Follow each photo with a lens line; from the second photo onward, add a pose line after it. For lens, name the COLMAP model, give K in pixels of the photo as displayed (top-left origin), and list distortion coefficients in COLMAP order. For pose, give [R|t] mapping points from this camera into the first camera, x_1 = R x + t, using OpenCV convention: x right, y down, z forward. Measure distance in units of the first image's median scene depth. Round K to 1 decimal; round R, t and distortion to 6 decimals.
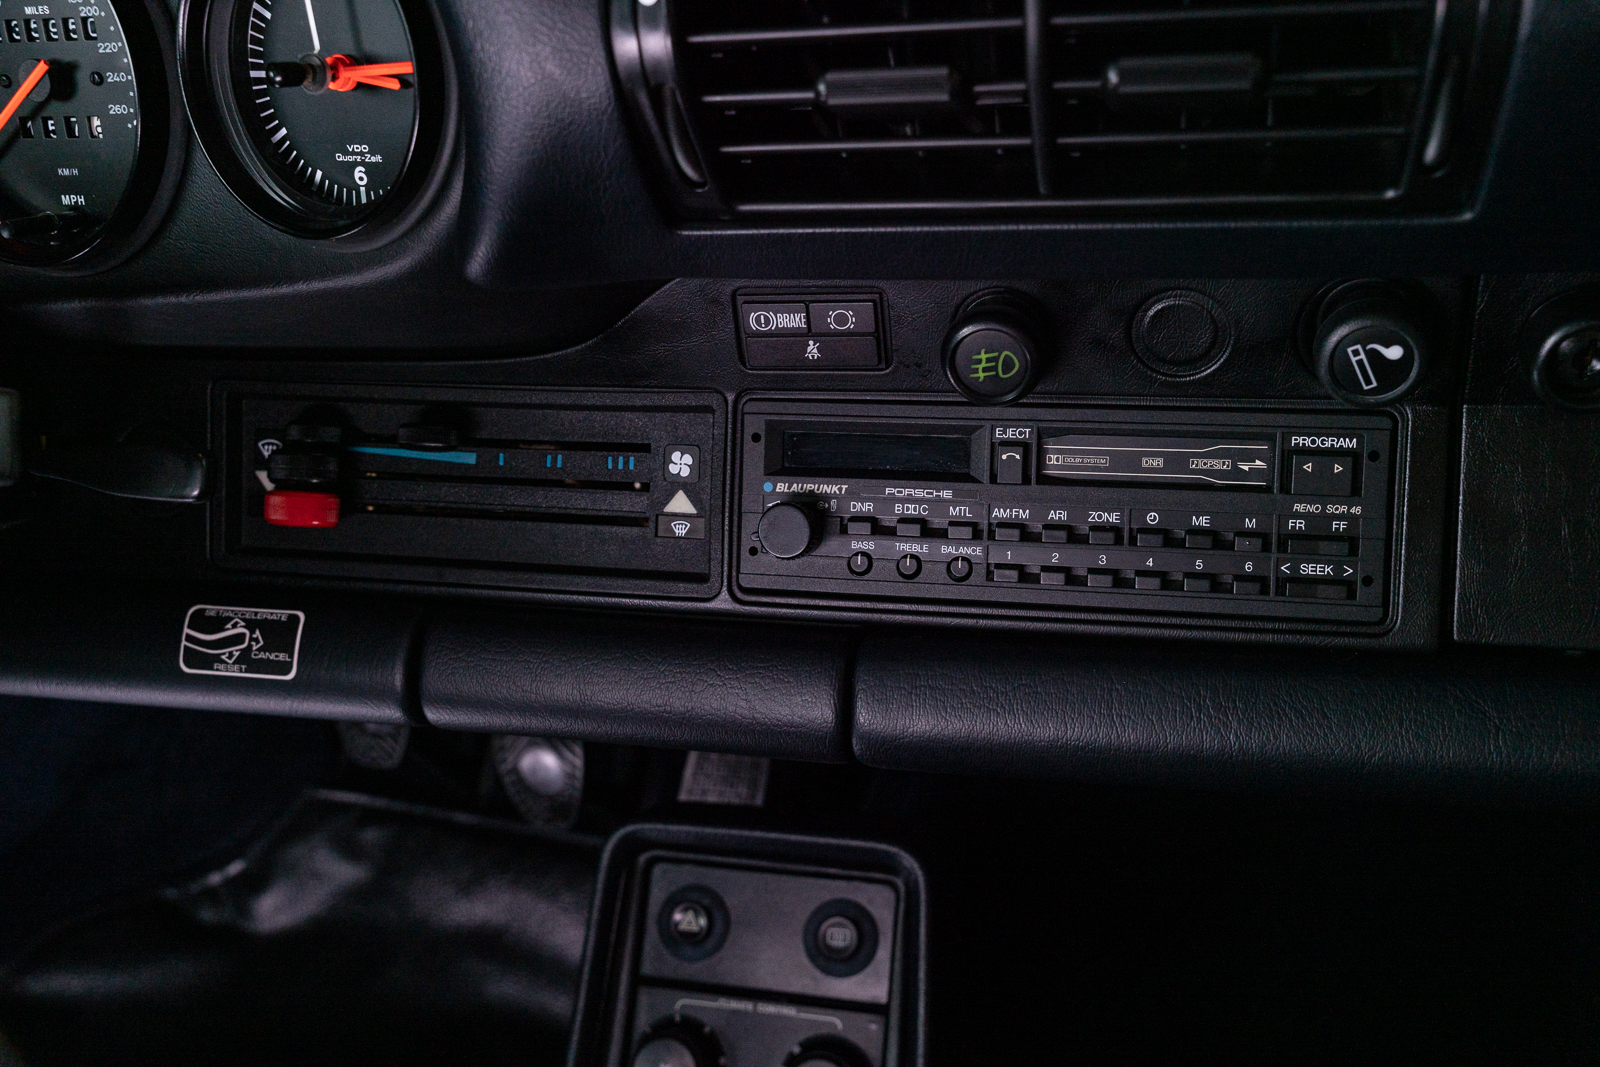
lens RADIAL K [[1553.1, 0, 808.4], [0, 1553.1, 529.8], [0, 0, 1]] dist [0.002171, 0.000000]
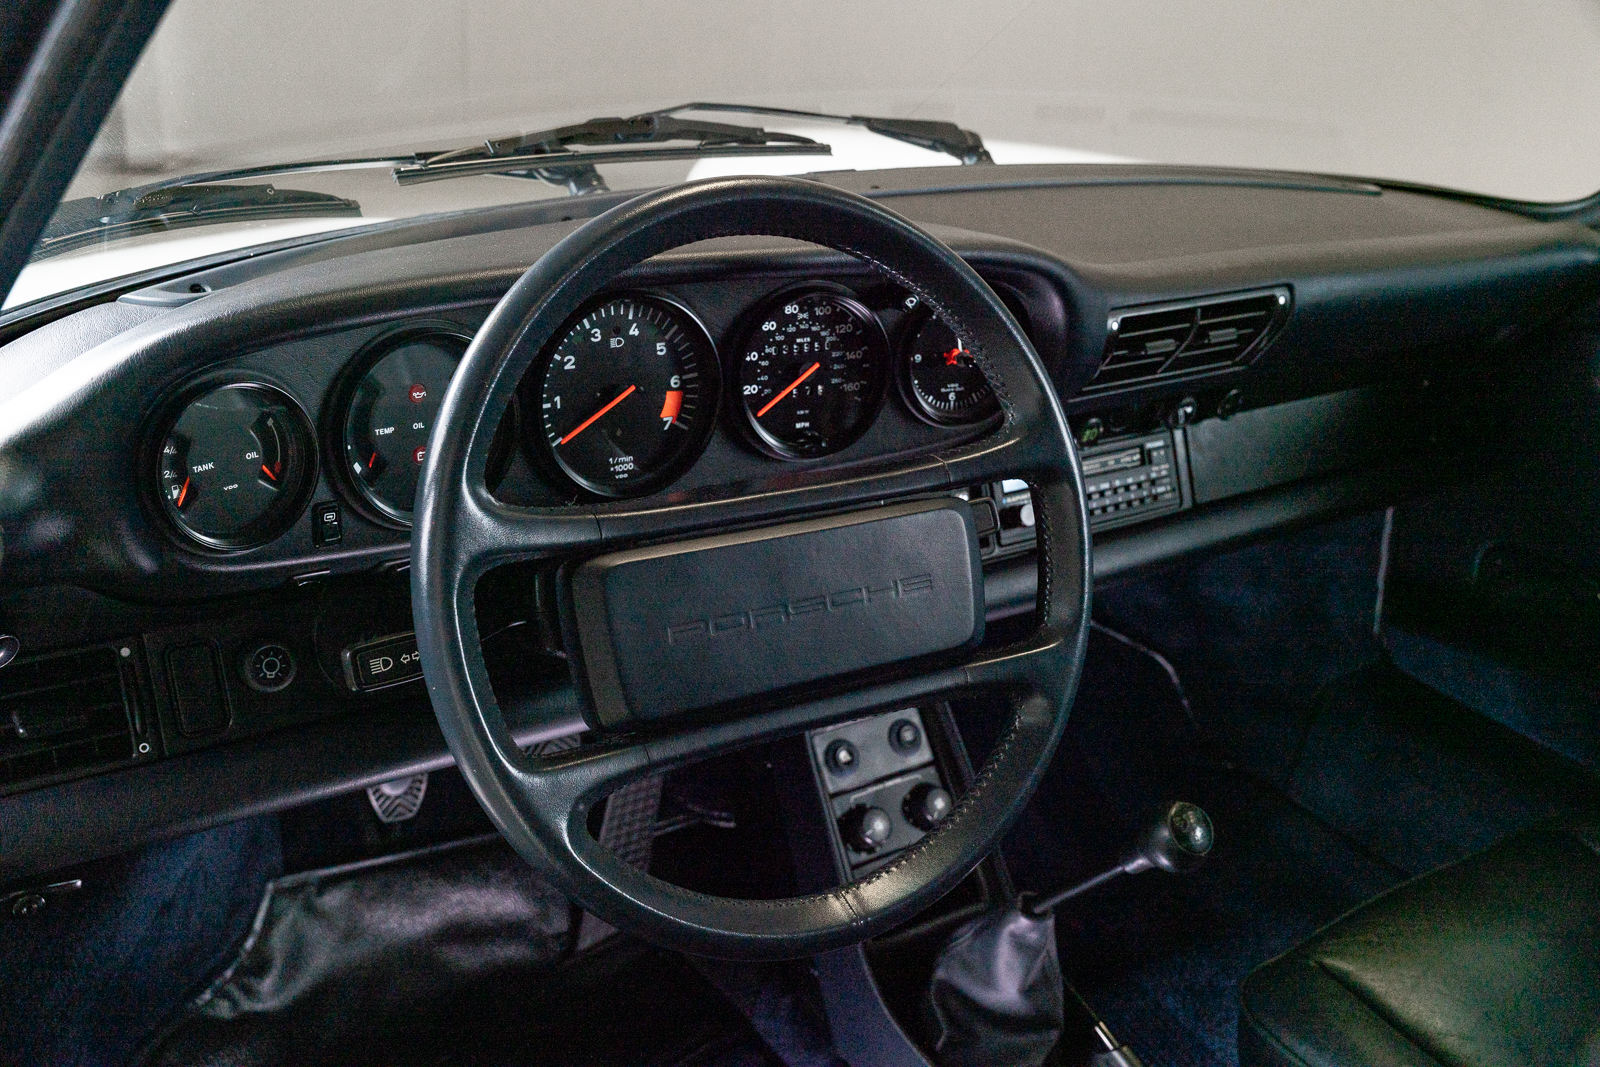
lens RADIAL K [[1553.1, 0, 804.8], [0, 1553.1, 534.4], [0, 0, 1]] dist [0.002171, 0.000000]
pose [[0.664125, -0.194669, 0.721832, -2.019603], [0.218102, 0.973955, 0.061998, -0.198062], [-0.715101, 0.116259, 0.689285, -0.432325]]
